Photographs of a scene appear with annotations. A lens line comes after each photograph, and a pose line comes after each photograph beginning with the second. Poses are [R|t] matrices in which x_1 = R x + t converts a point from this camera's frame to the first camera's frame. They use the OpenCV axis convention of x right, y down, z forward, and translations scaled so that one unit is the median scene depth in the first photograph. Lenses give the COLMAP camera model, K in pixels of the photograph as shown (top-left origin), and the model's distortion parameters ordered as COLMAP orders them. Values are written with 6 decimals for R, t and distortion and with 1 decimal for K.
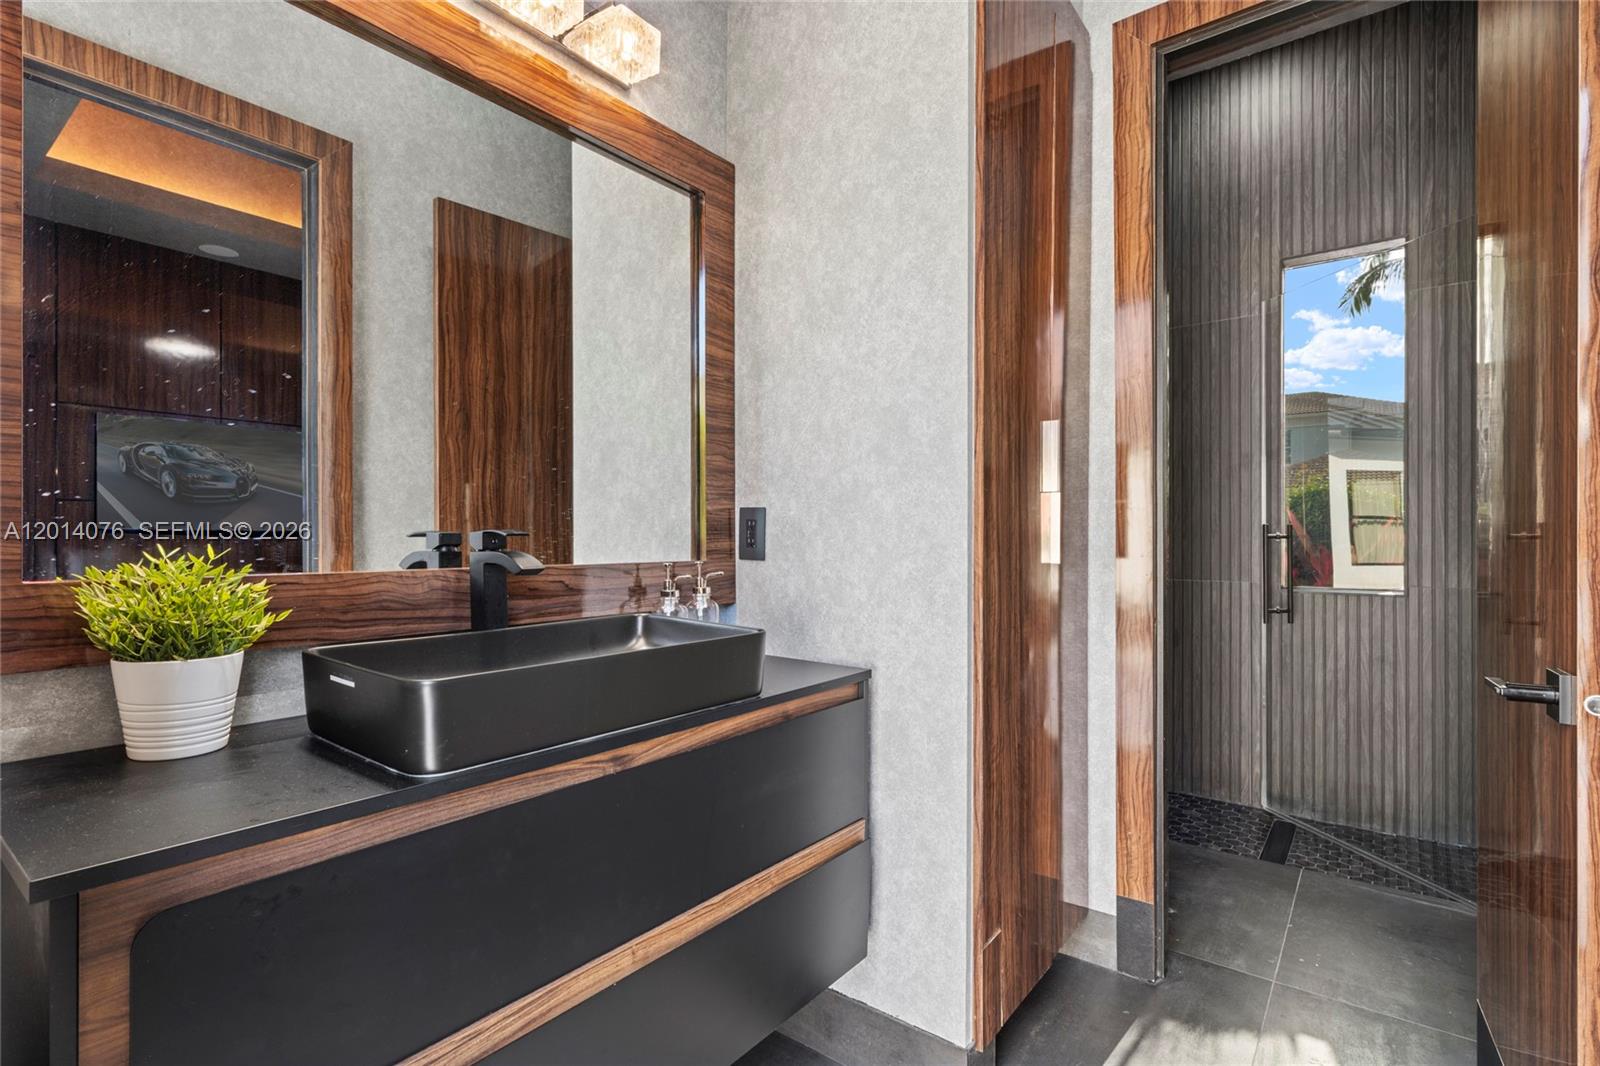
lens RADIAL K [[772.8, 0, 802.0], [0, 772.8, 538.1], [0, 0, 1]] dist [0.001242, 0.000145]
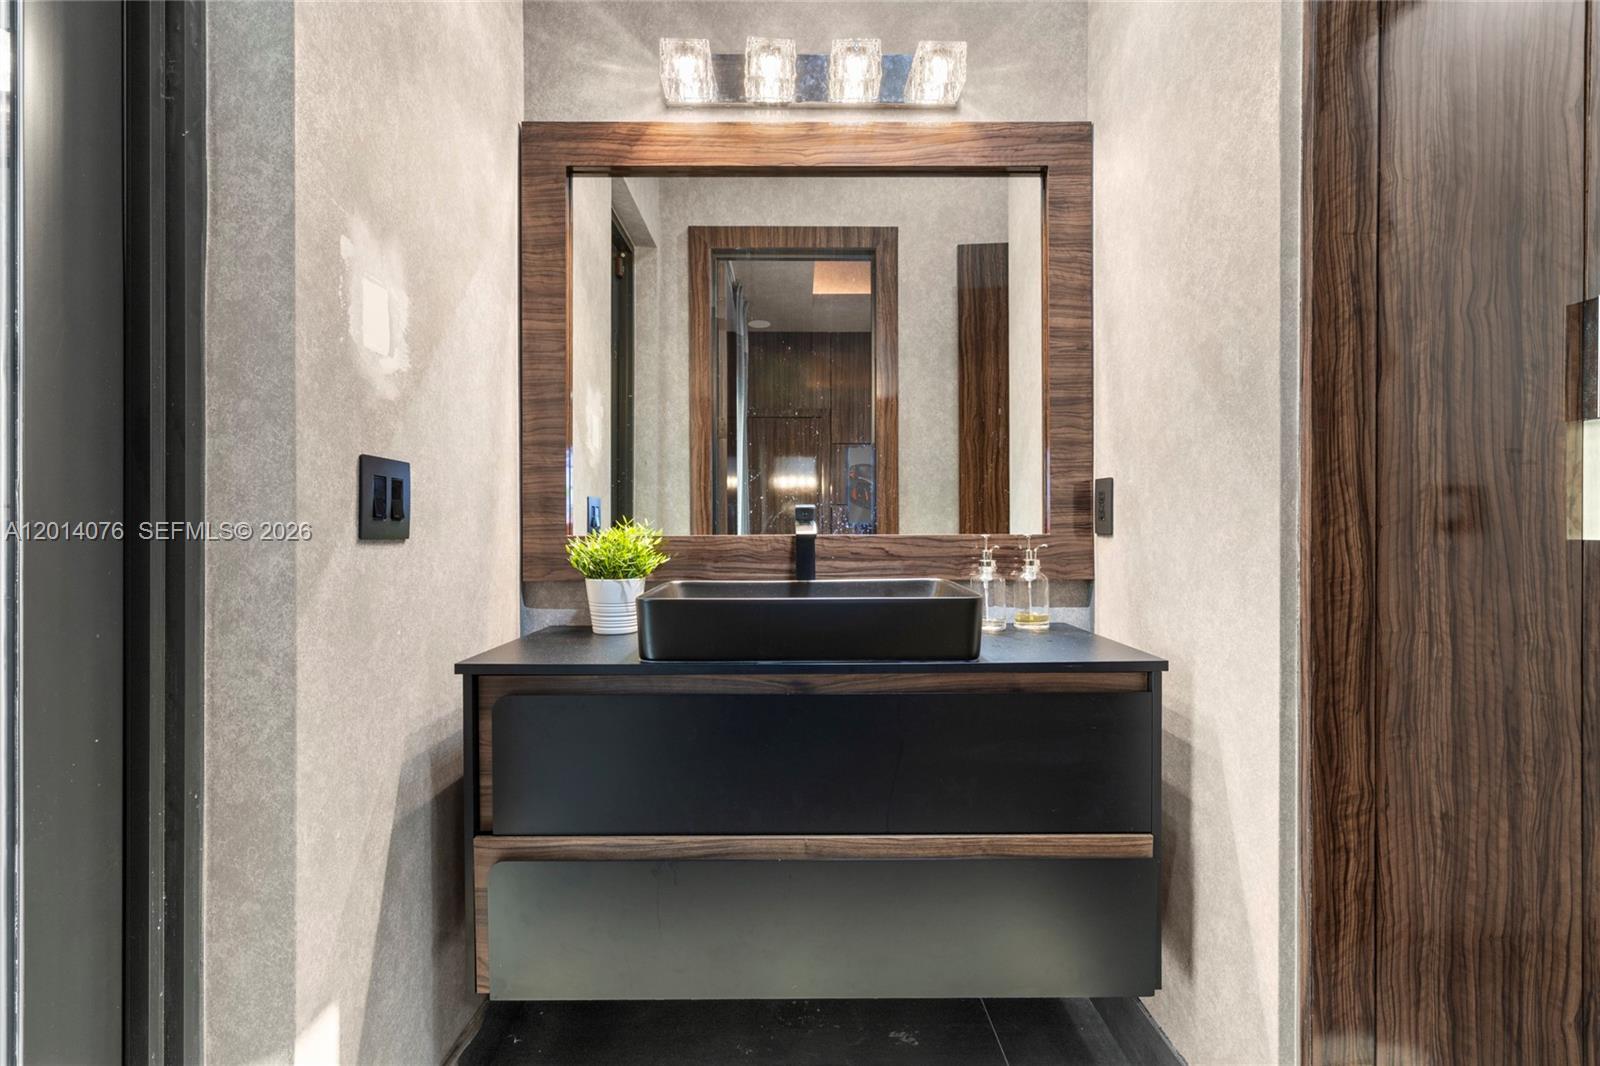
lens RADIAL K [[691.0, 0, 800.0], [0, 691.0, 533.0], [0, 0, 1]] dist [0.001284, 0.000482]
pose [[0.610360, -0.001297, -0.792123, 0.409603], [0.002937, 0.999995, 0.000626, 0.027667], [0.792119, -0.002708, 0.610361, 0.209500]]
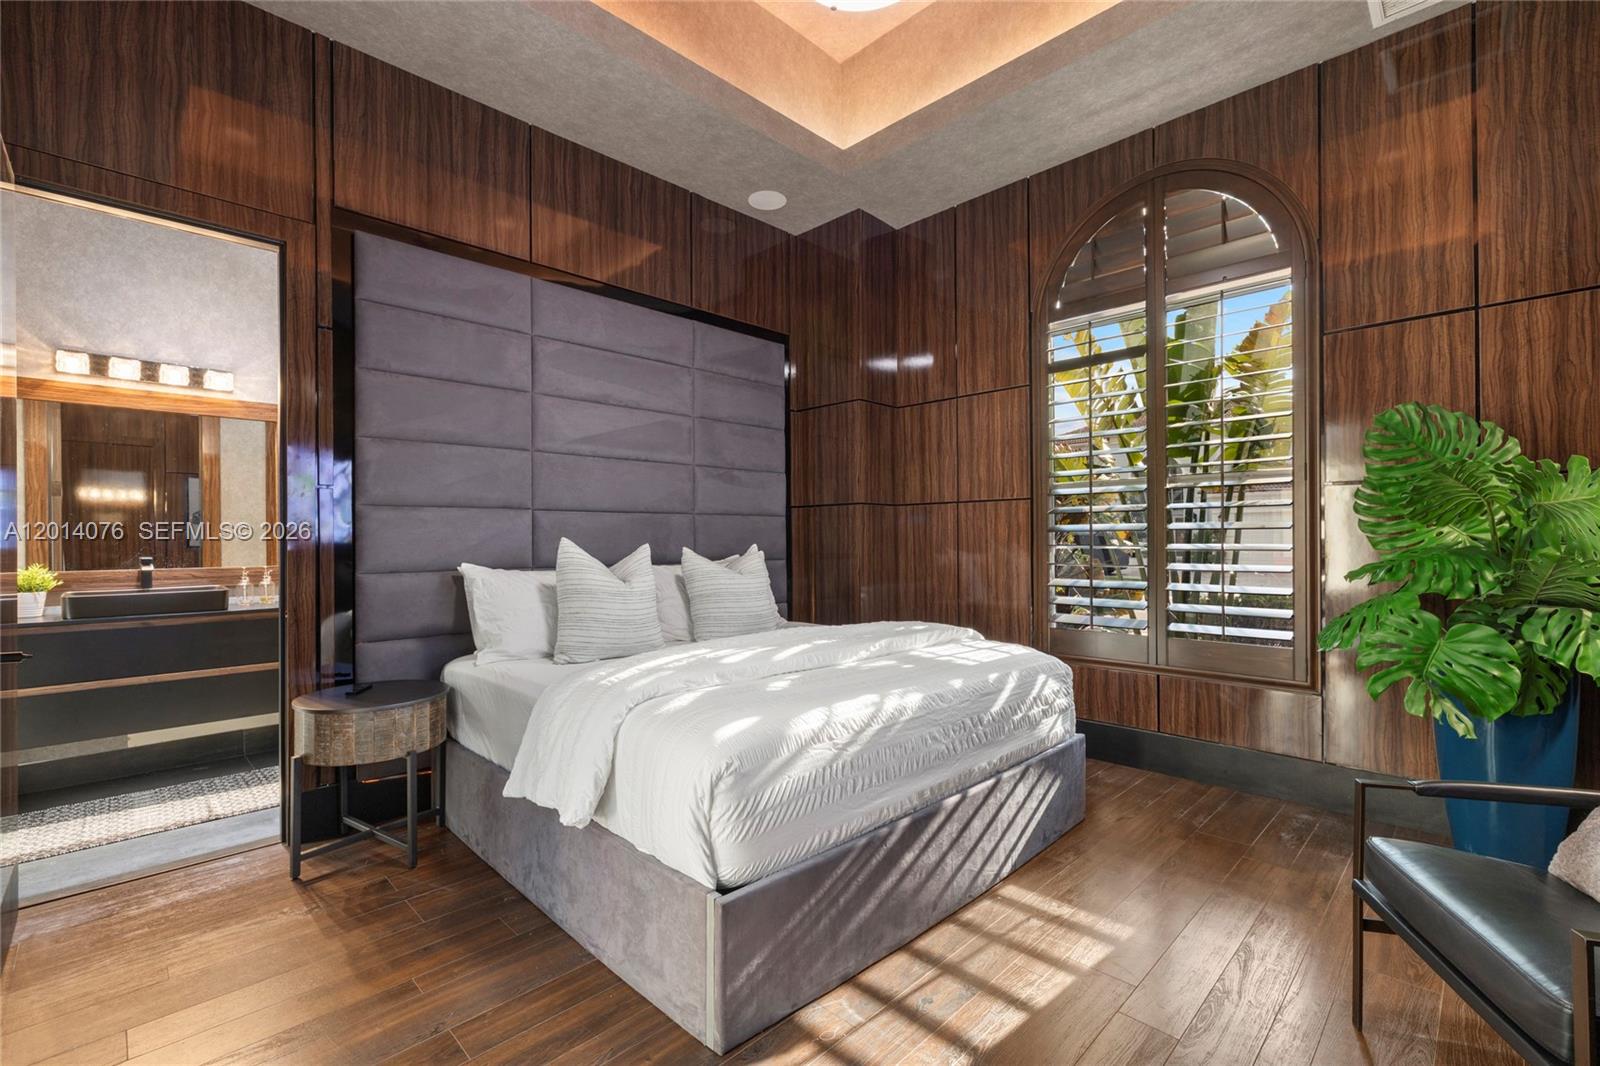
lens RADIAL K [[691.0, 0, 800.0], [0, 691.0, 533.0], [0, 0, 1]] dist [0.001284, 0.000482]
pose [[0.991600, -0.004072, -0.129281, 2.013242], [0.003848, 0.999991, -0.001983, -0.072478], [0.129288, 0.001469, 0.991606, -1.121019]]
